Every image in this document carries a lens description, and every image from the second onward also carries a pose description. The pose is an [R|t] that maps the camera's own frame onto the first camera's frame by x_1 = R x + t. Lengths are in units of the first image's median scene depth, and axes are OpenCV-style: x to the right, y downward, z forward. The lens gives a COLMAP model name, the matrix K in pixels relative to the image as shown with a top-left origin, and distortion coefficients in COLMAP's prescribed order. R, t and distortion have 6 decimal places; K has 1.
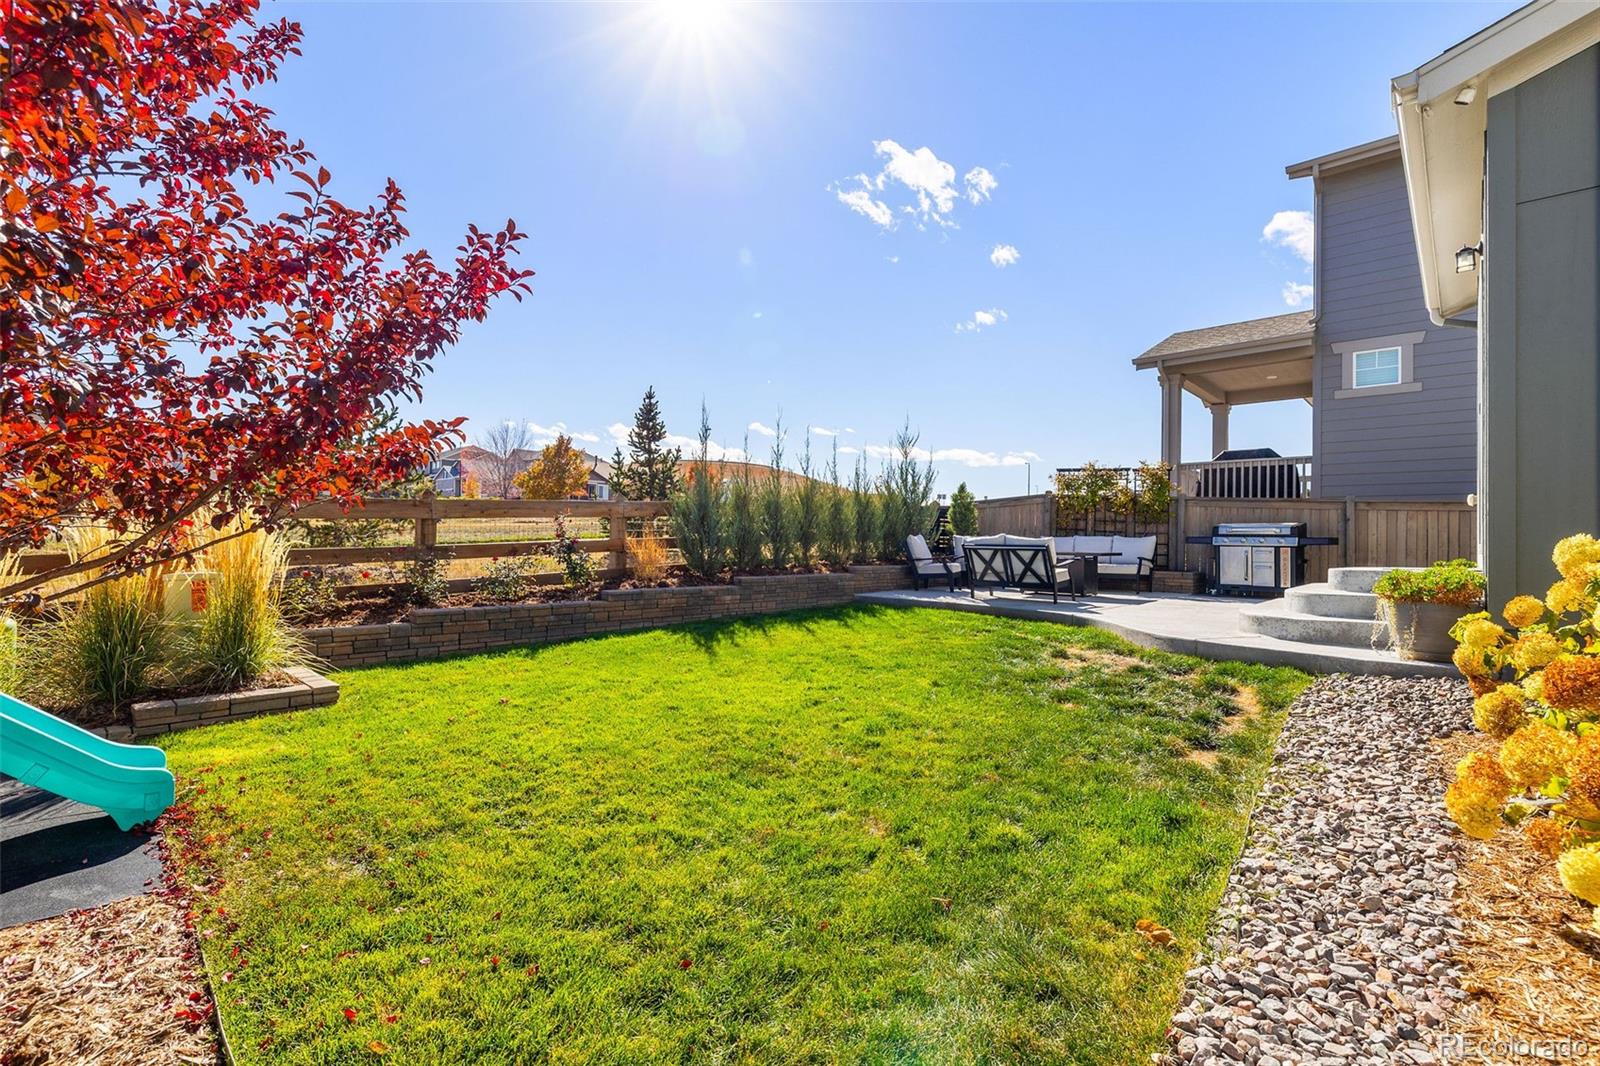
lens RADIAL K [[677.3, 0, 800.0], [0, 677.3, 533.0], [0, 0, 1]] dist [-0.001444, -0.000212]
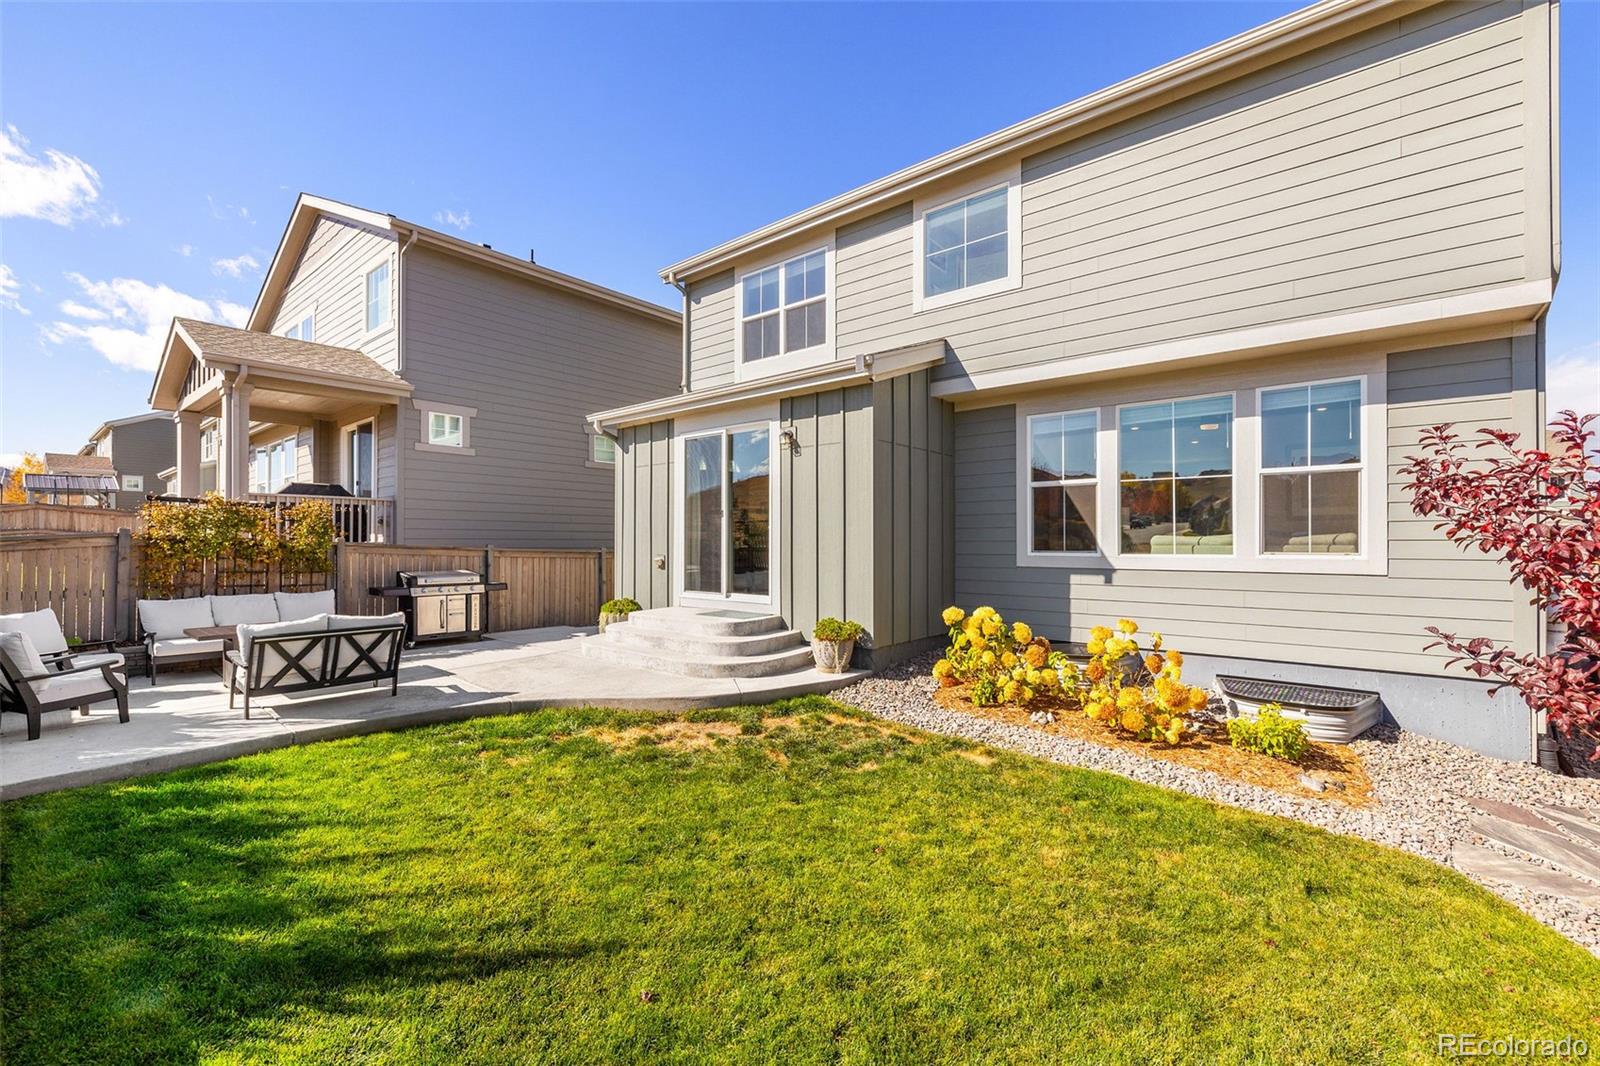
lens RADIAL K [[677.3, 0, 800.0], [0, 677.3, 533.0], [0, 0, 1]] dist [-0.001444, -0.000212]
pose [[-0.074167, -0.005970, 0.997228, -0.428378], [-0.010263, 0.999934, 0.005223, -0.090179], [-0.997193, -0.009848, -0.074223, 0.552836]]
